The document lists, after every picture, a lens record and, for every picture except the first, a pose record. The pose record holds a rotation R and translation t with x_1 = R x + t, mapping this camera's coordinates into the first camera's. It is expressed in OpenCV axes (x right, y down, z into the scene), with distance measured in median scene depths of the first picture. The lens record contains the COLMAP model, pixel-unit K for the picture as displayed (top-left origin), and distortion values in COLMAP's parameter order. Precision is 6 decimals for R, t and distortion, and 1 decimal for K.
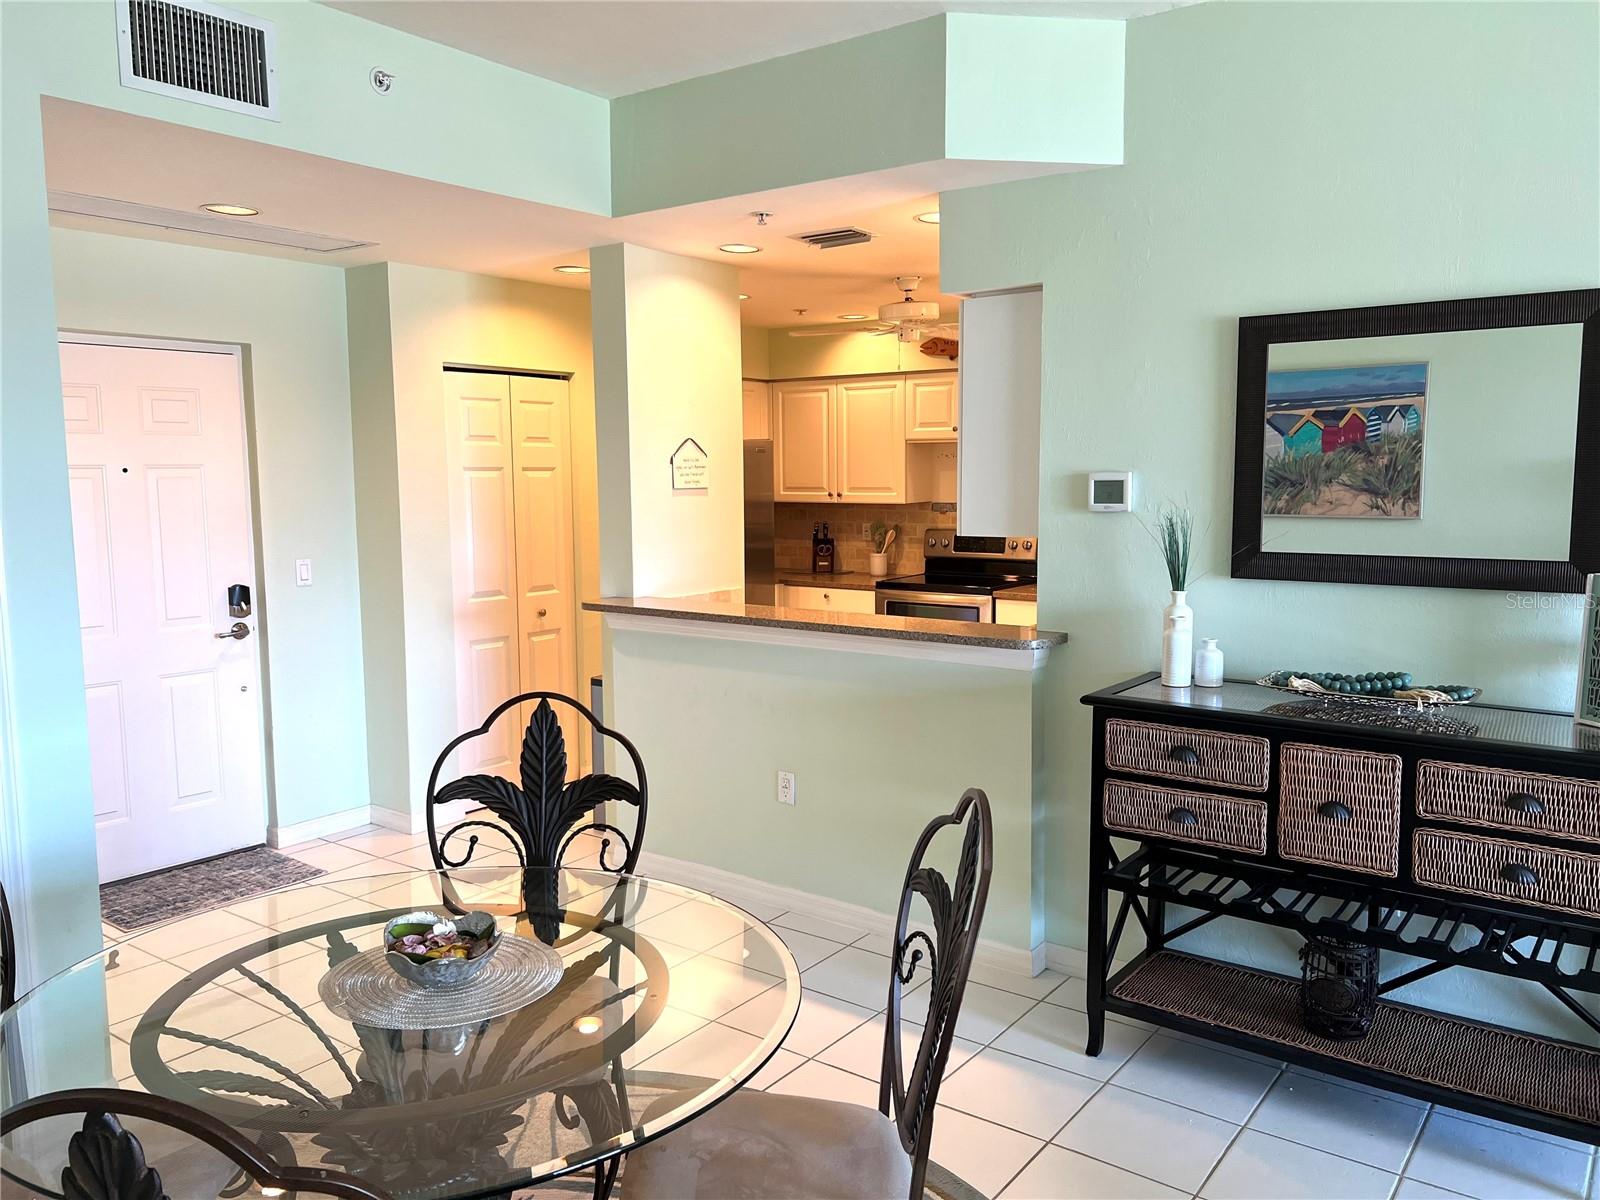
lens RADIAL K [[1225.5, 0, 796.0], [0, 1225.5, 602.9], [0, 0, 1]] dist [0.114486, -0.230110]
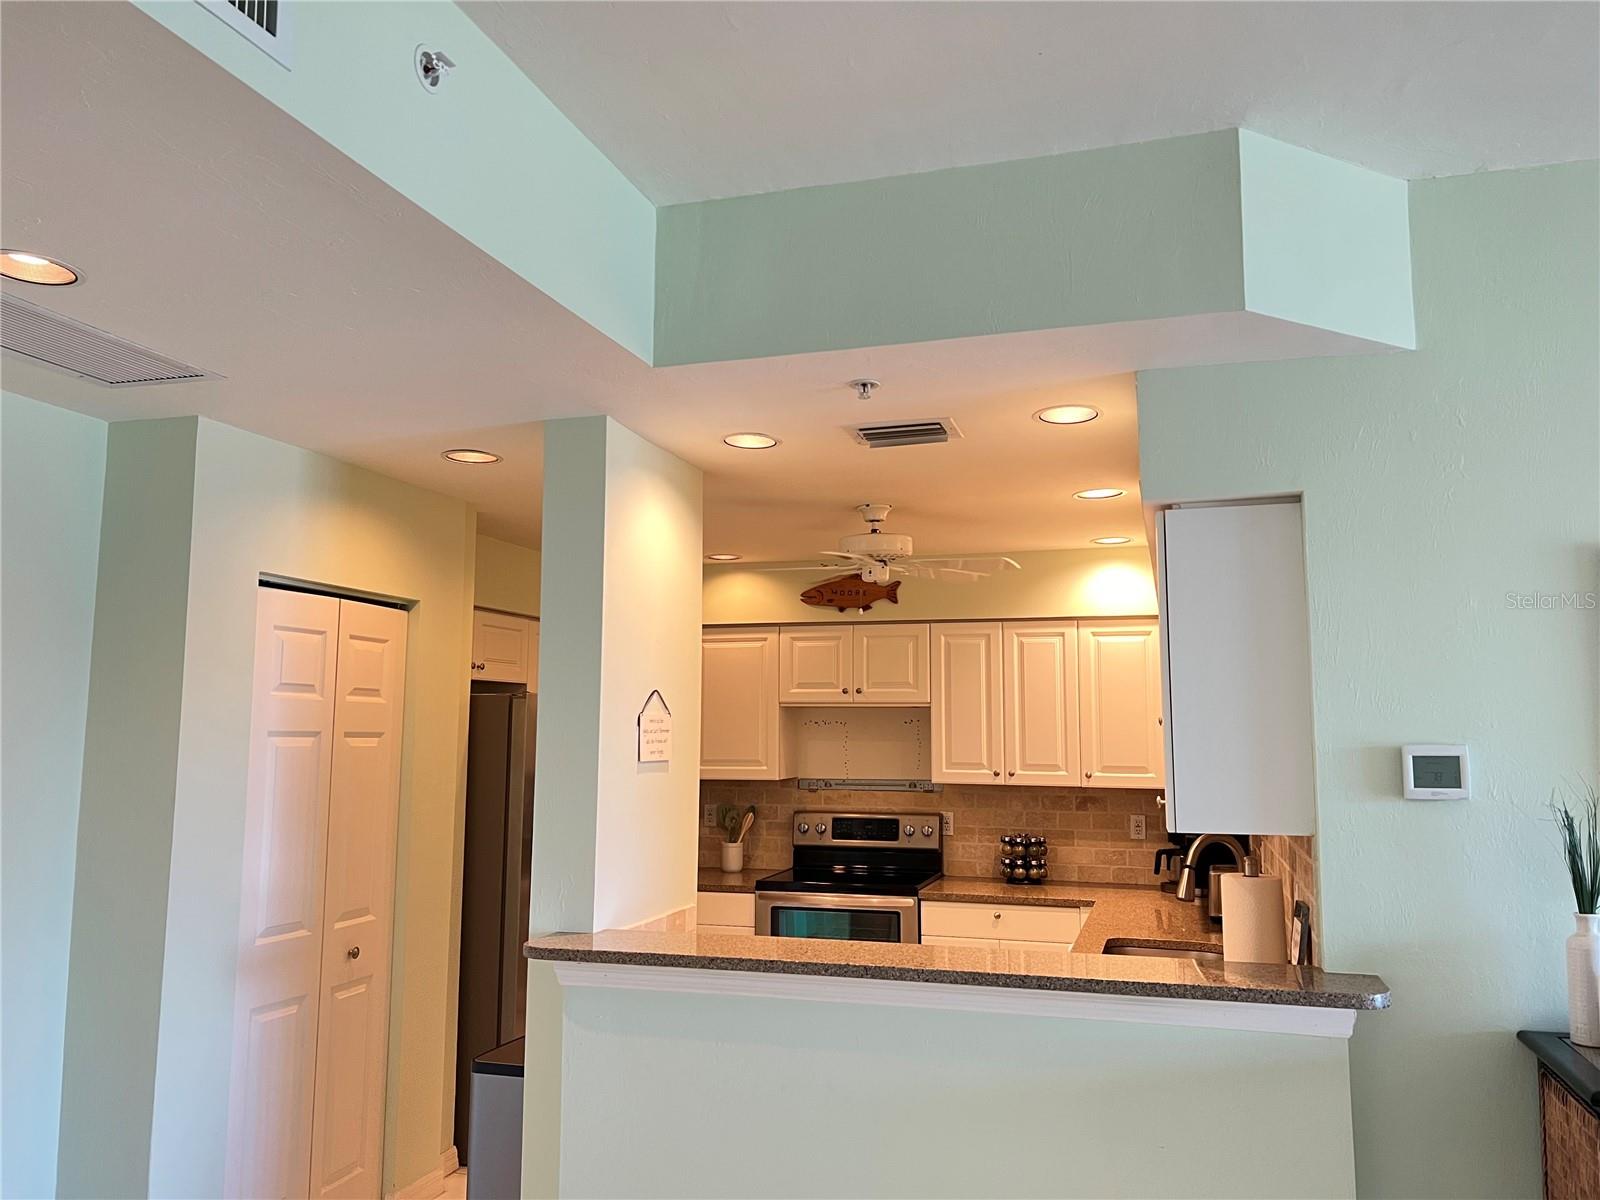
lens RADIAL K [[1204.9, 0, 811.1], [0, 1204.9, 583.9], [0, 0, 1]] dist [0.056673, -0.082159]
pose [[0.940205, 0.052081, 0.336604, -0.223627], [0.028850, 0.972513, -0.231056, -0.029020], [-0.339385, 0.226951, 0.912859, 0.302488]]
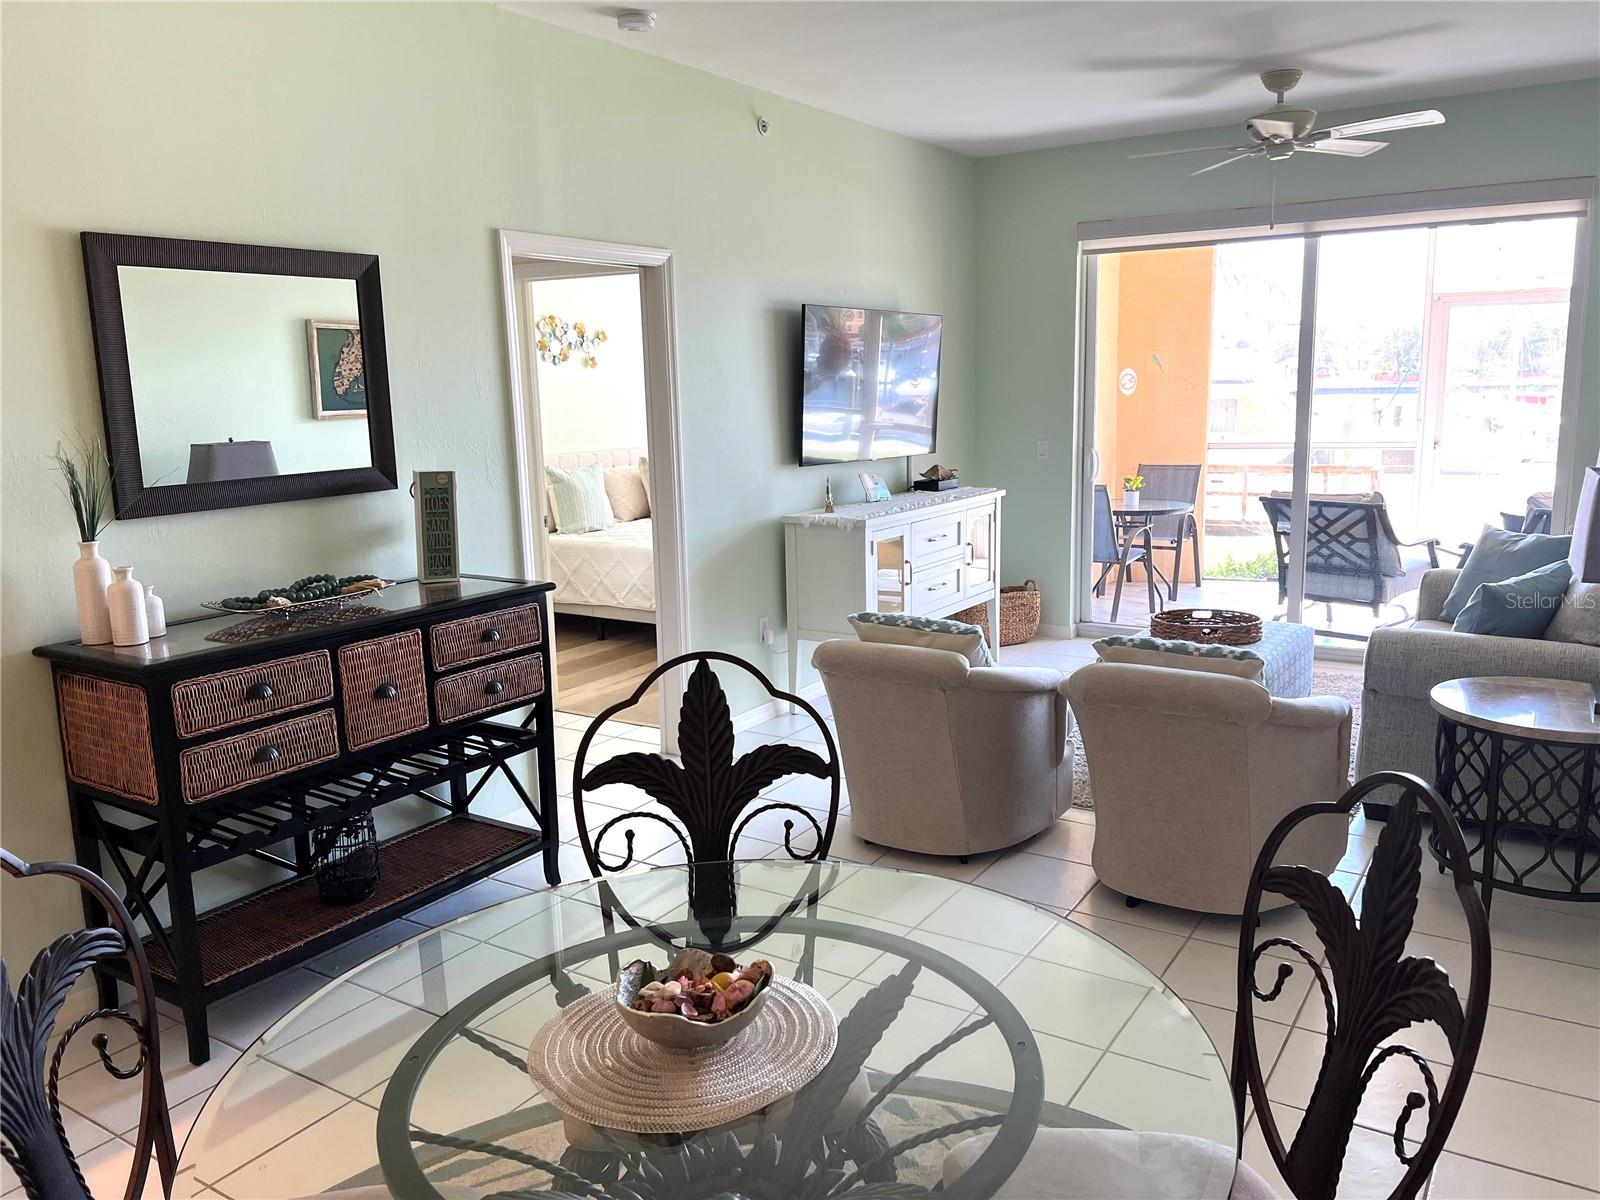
lens RADIAL K [[1204.9, 0, 811.1], [0, 1204.9, 583.9], [0, 0, 1]] dist [0.056673, -0.082159]
pose [[-0.071545, -0.160309, 0.984471, -0.367159], [0.139669, 0.975665, 0.169025, -0.034790], [-0.987610, 0.149593, -0.047414, 0.346199]]
